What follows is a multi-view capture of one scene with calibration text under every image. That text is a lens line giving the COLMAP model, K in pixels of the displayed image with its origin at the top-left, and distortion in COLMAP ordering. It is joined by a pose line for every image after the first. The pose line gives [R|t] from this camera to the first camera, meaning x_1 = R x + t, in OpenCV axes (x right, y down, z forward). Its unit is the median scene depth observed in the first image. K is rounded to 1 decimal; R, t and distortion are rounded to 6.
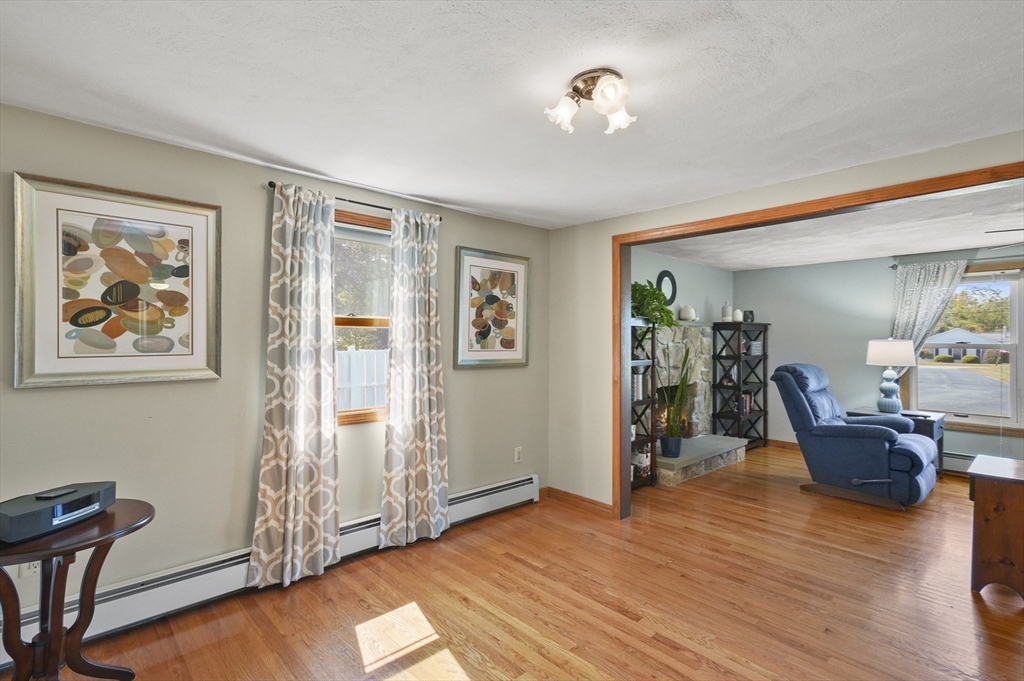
lens RADIAL K [[497.8, 0, 513.9], [0, 497.8, 341.3], [0, 0, 1]] dist [0.017114, 0.005041]
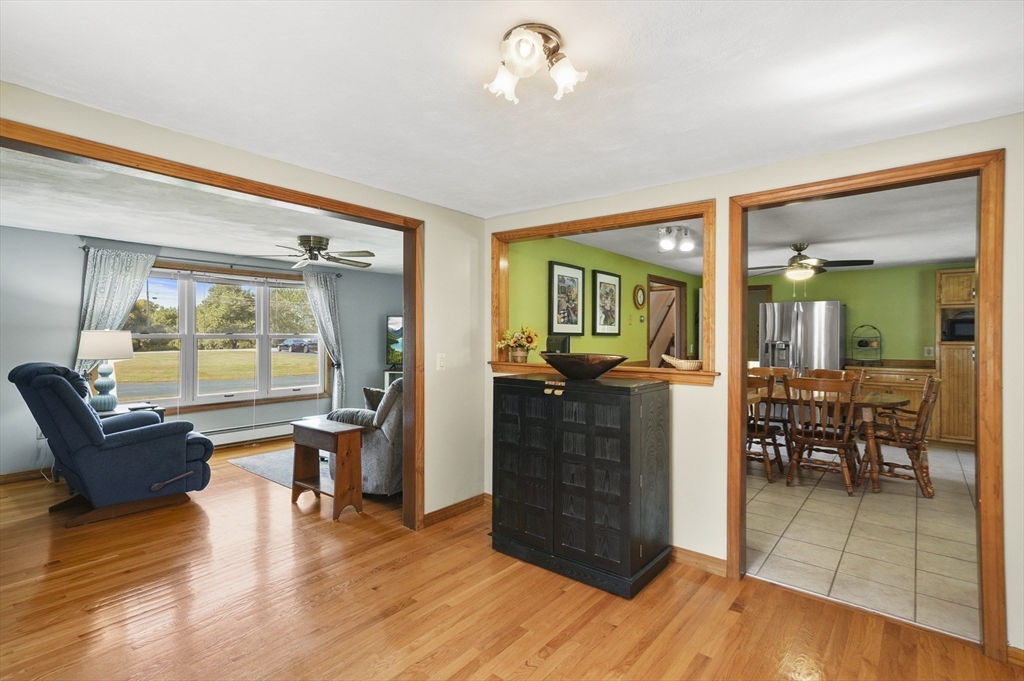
lens RADIAL K [[497.8, 0, 509.7], [0, 497.8, 333.6], [0, 0, 1]] dist [0.017114, 0.005041]
pose [[-0.135429, -0.005122, 0.990774, -0.250826], [-0.001302, 0.999987, 0.004991, -0.002545], [-0.990786, -0.000614, -0.135433, 0.405579]]
